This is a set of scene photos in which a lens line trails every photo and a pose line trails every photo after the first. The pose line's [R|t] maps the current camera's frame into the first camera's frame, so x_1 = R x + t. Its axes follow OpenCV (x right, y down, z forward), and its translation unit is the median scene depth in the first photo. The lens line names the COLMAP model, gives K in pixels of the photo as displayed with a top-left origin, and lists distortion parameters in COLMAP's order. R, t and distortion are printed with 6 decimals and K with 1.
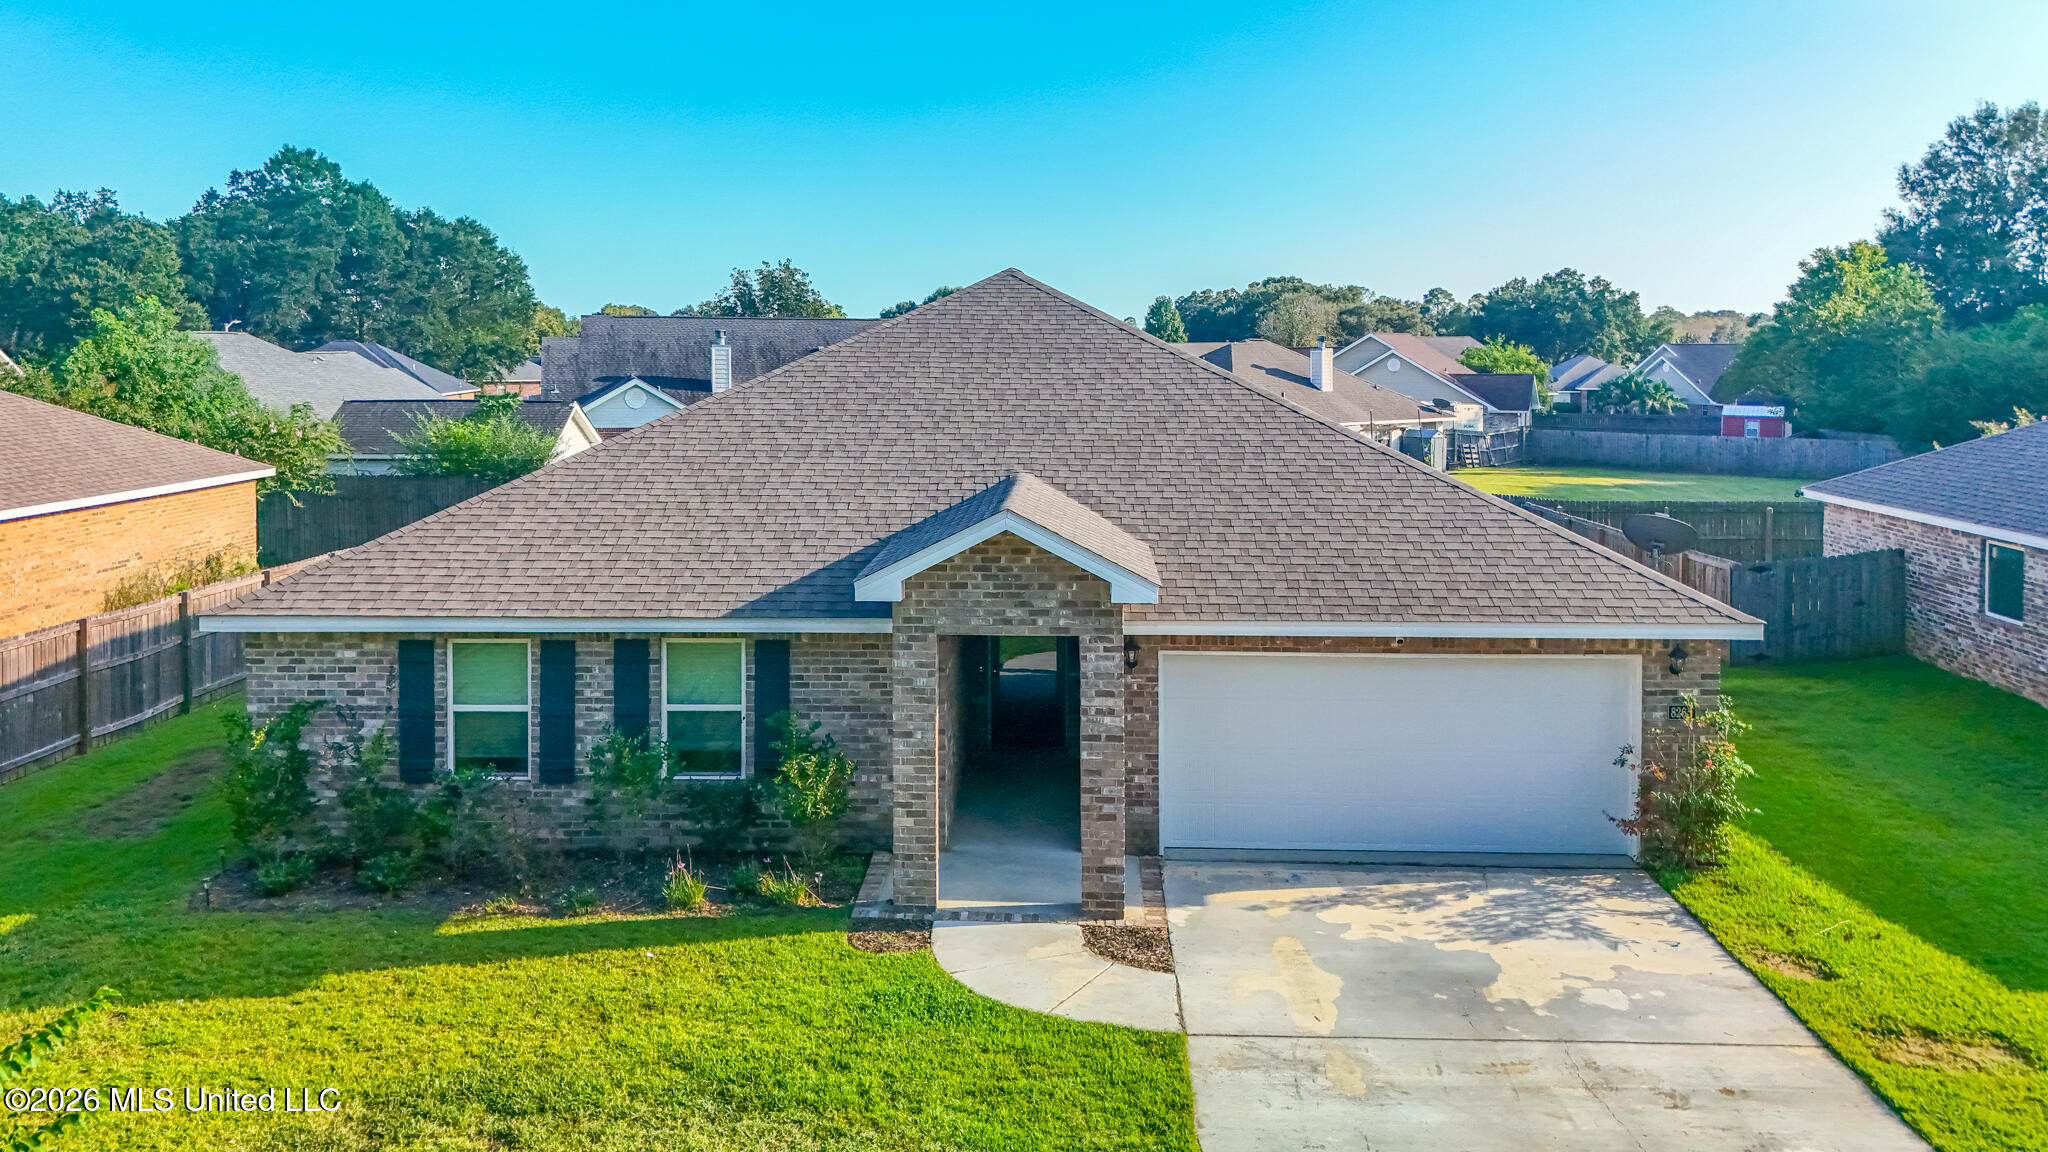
lens RADIAL K [[1629.1, 0, 1061.2], [0, 1629.1, 403.3], [0, 0, 1]] dist [0.064935, -0.073732]
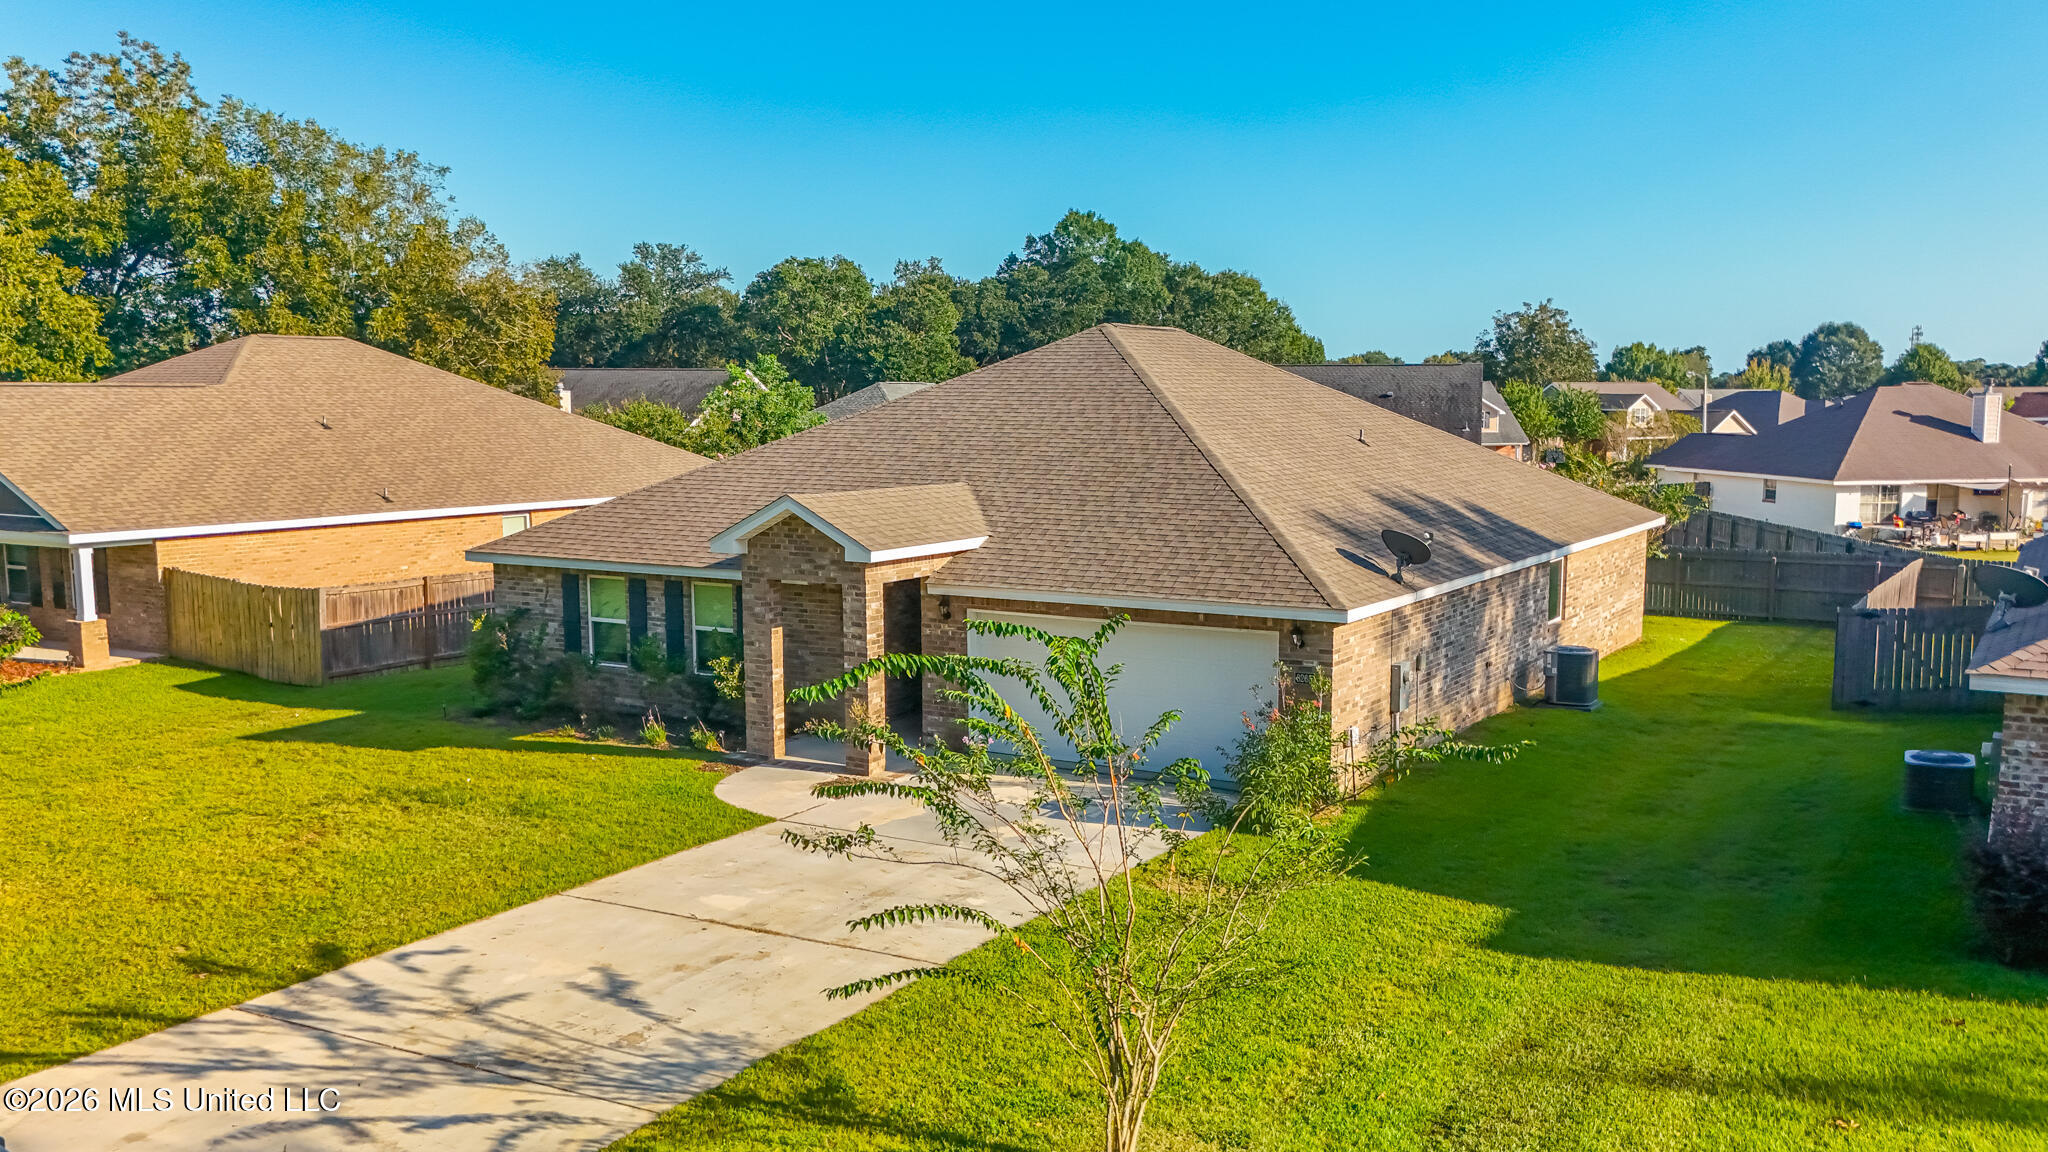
lens RADIAL K [[1739.0, 0, 1078.8], [0, 1739.0, 617.3], [0, 0, 1]] dist [0.088197, -0.116949]
pose [[0.877558, 0.059232, -0.475798, 0.848632], [-0.015682, 0.995355, 0.094987, 0.017149], [0.479214, -0.075895, 0.874411, -0.246559]]
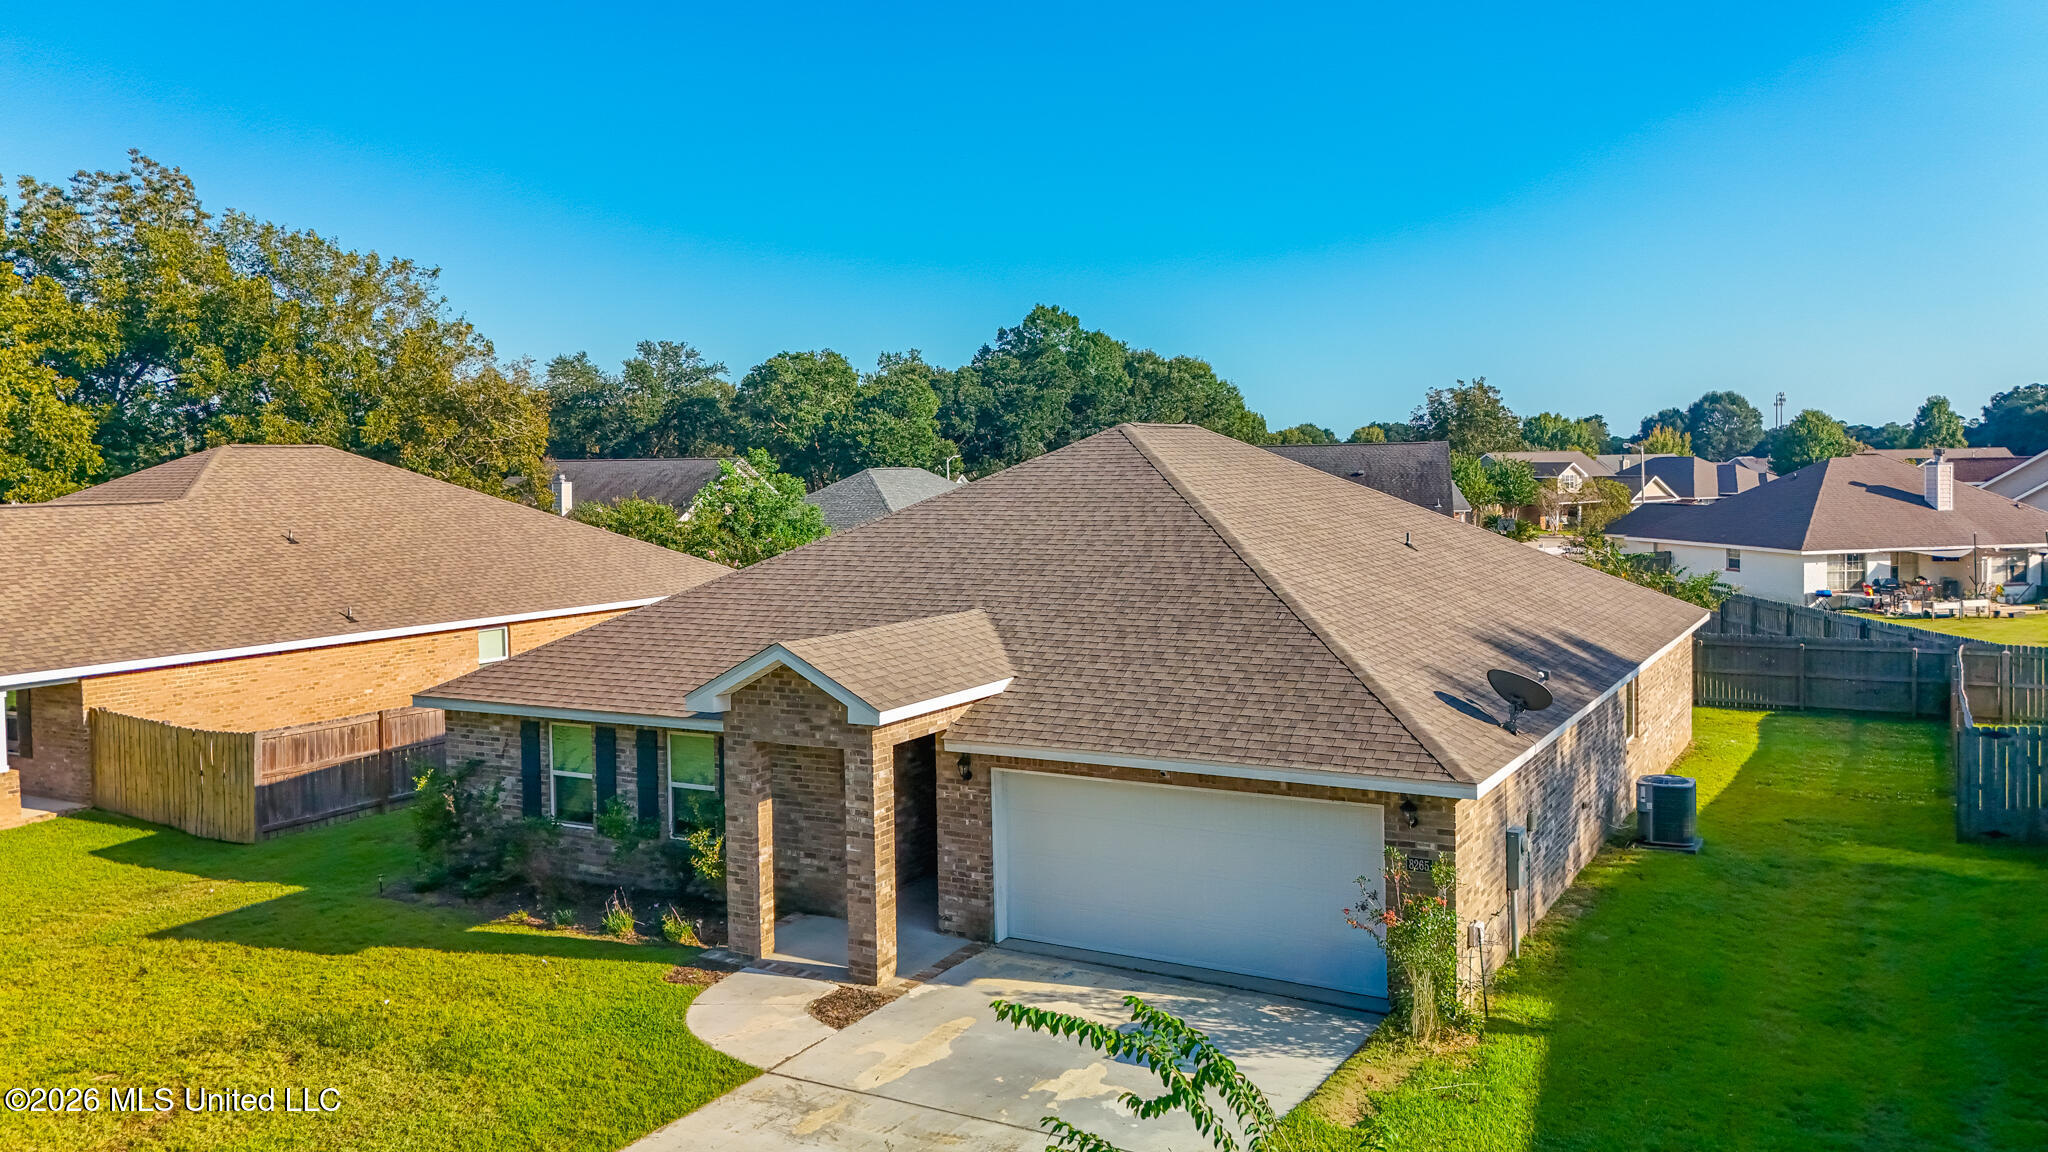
lens RADIAL K [[1557.1, 0, 1055.1], [0, 1557.1, 526.1], [0, 0, 1]] dist [0.101417, -0.109584]
pose [[0.882107, 0.000578, -0.471049, 0.628398], [0.003116, 0.999970, 0.007062, -0.029102], [0.471039, -0.007697, 0.882079, 0.037305]]
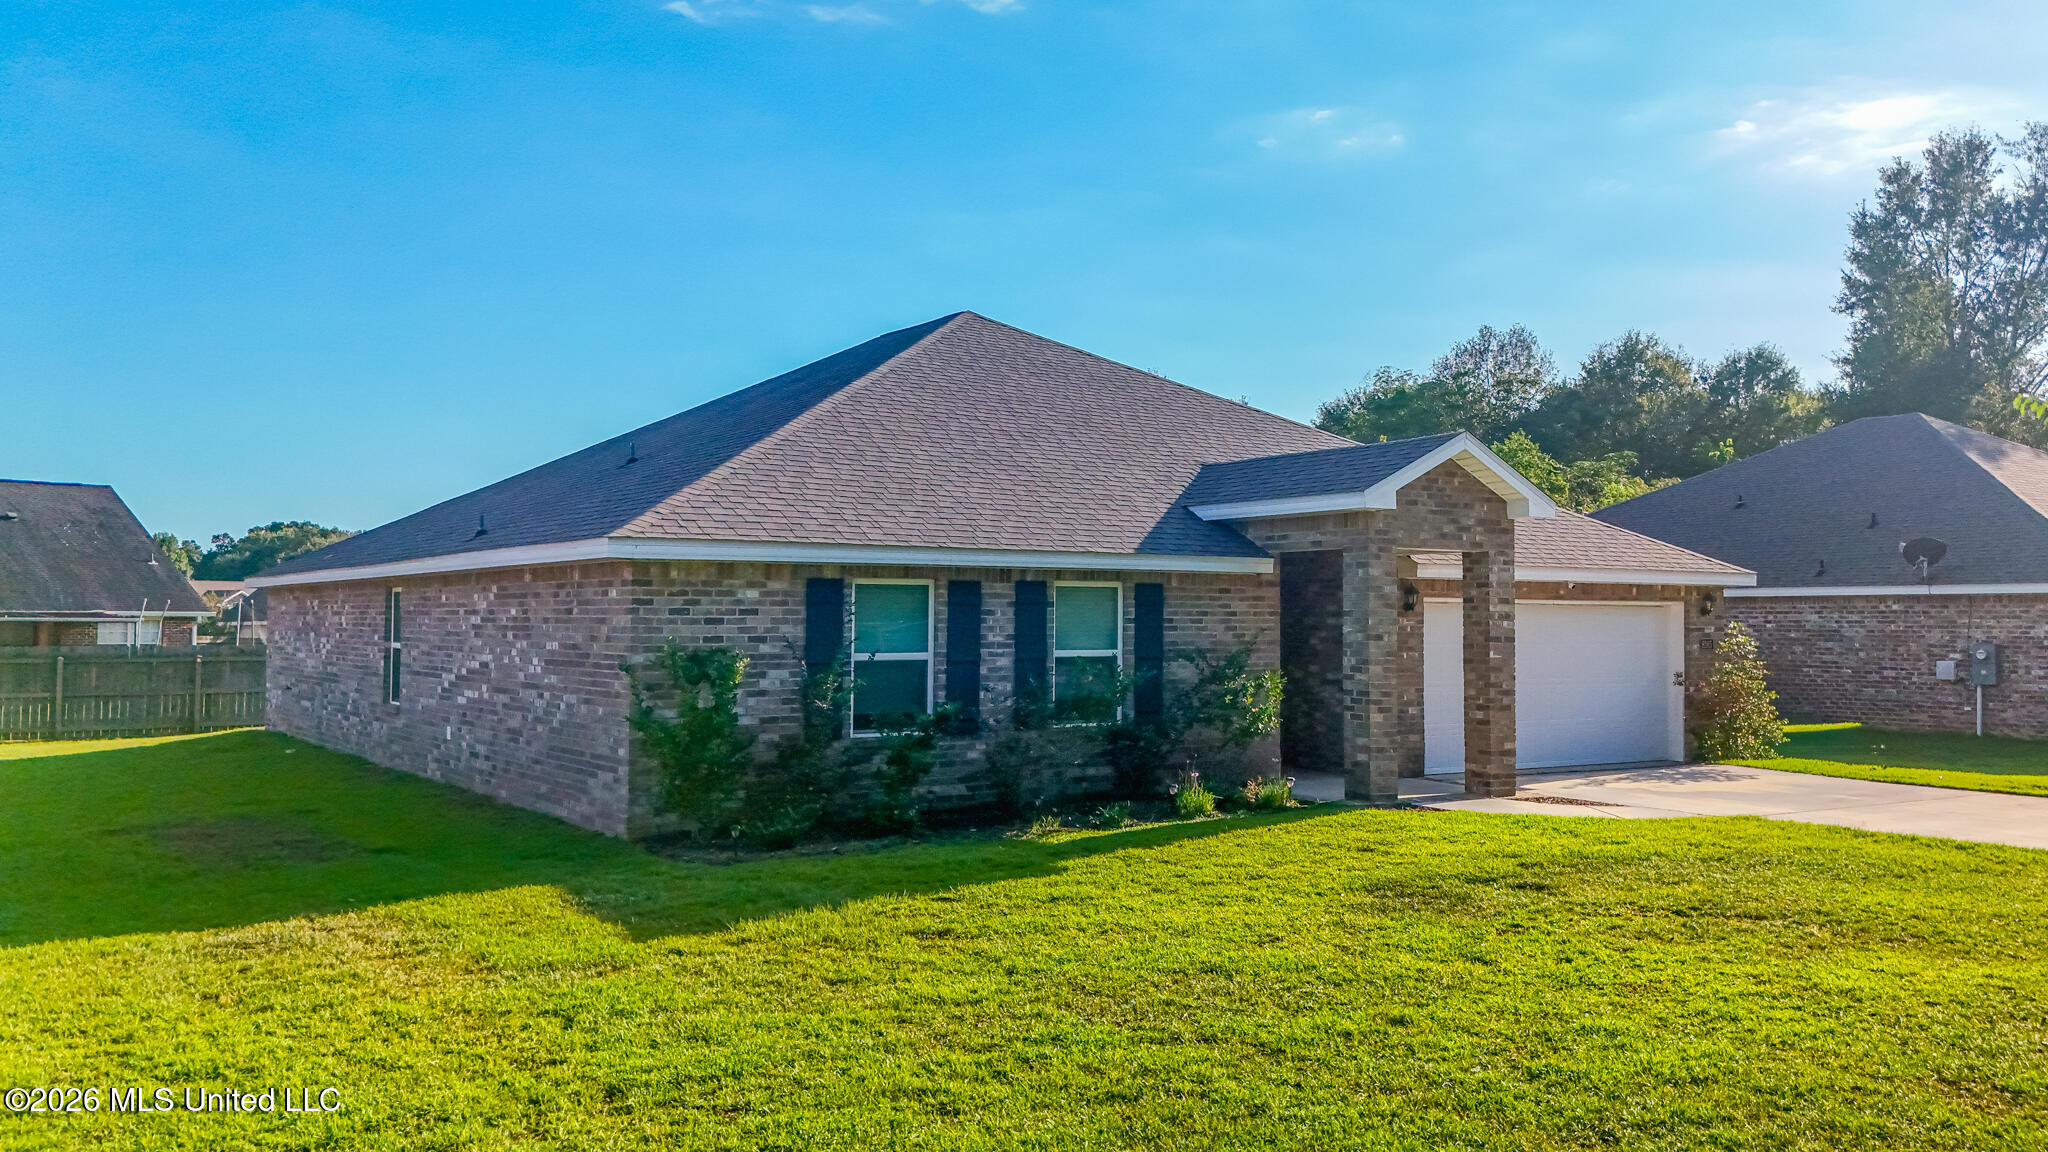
lens RADIAL K [[1706.2, 0, 1154.5], [0, 1706.2, 563.6], [0, 0, 1]] dist [0.090954, -0.116620]
pose [[0.803804, 0.018760, 0.594598, -0.803431], [0.021069, 0.997978, -0.059968, 0.196105], [-0.594521, 0.060731, 0.801784, 0.149914]]
